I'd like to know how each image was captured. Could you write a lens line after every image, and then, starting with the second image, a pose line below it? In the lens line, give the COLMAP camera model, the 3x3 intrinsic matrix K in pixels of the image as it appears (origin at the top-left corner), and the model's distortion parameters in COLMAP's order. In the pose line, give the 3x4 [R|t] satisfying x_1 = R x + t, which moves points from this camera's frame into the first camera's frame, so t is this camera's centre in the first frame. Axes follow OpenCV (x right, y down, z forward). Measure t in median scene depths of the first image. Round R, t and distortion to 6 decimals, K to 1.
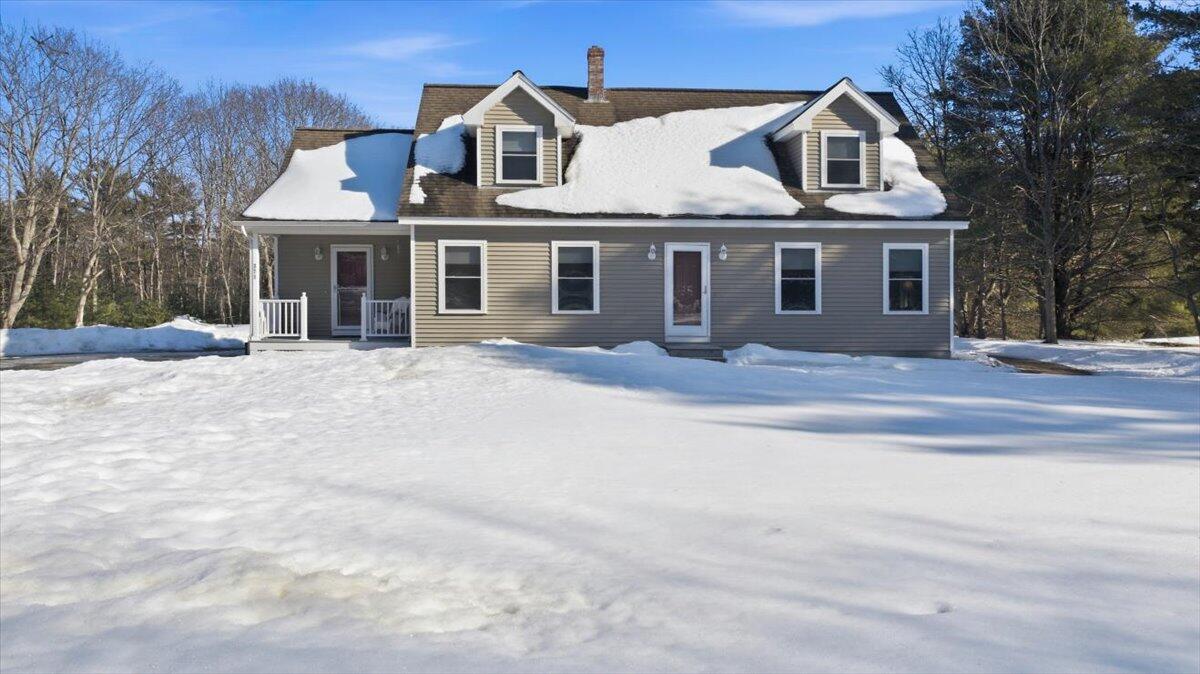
lens RADIAL K [[898.4, 0, 582.9], [0, 898.4, 283.5], [0, 0, 1]] dist [0.003564, -0.028864]
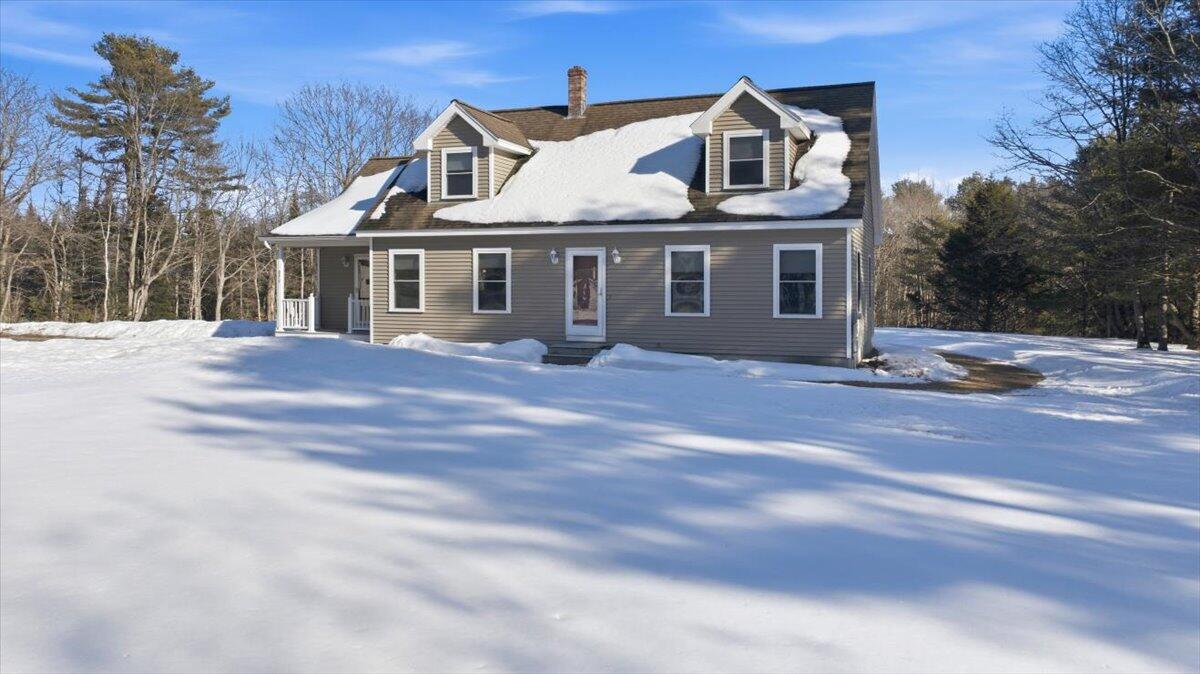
lens RADIAL K [[883.3, 0, 577.1], [0, 883.3, 281.1], [0, 0, 1]] dist [-0.007450, -0.008061]
pose [[0.908698, -0.002867, -0.417445, 0.538101], [0.000376, 0.999982, -0.006049, 0.000721], [0.417455, 0.005340, 0.908682, 0.044676]]
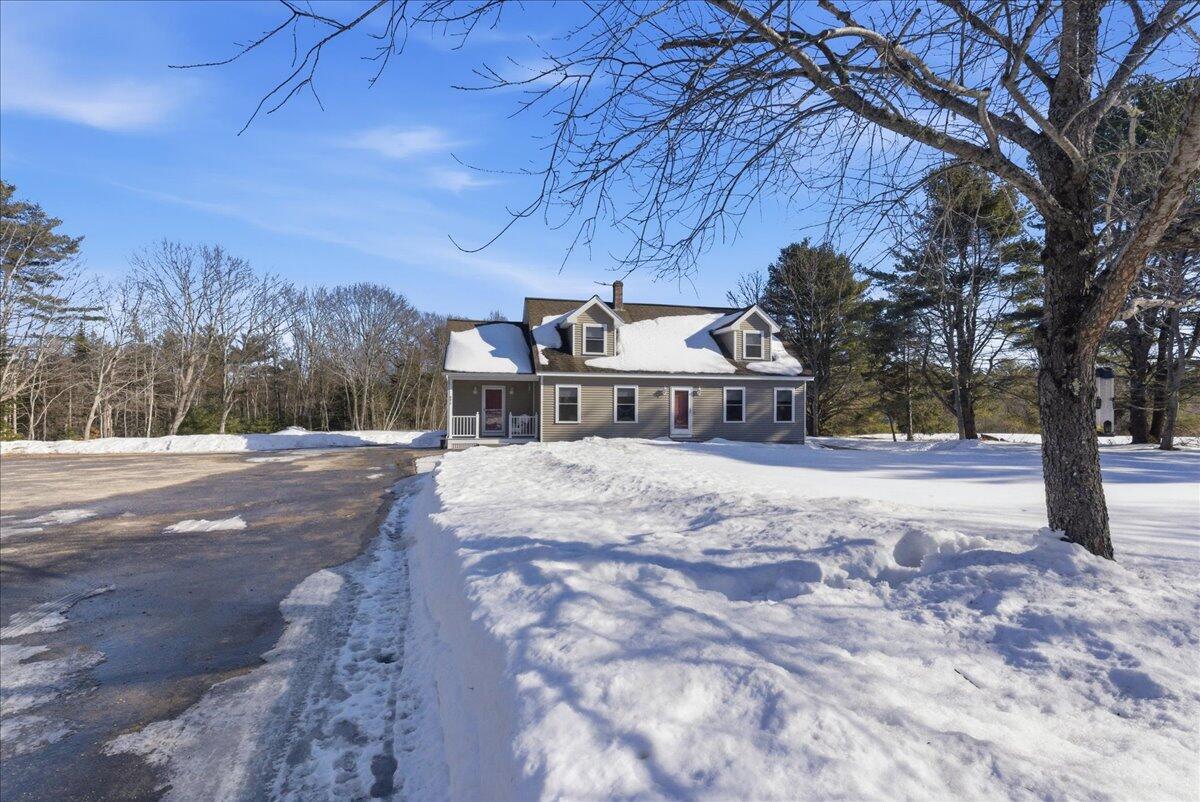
lens RADIAL K [[551.2, 0, 595.7], [0, 551.2, 395.8], [0, 0, 1]] dist [-0.004077, -0.000318]
pose [[0.983717, 0.004802, 0.179659, -0.278692], [-0.001708, 0.999848, -0.017368, -0.004217], [-0.179715, 0.016778, 0.983576, -0.139279]]
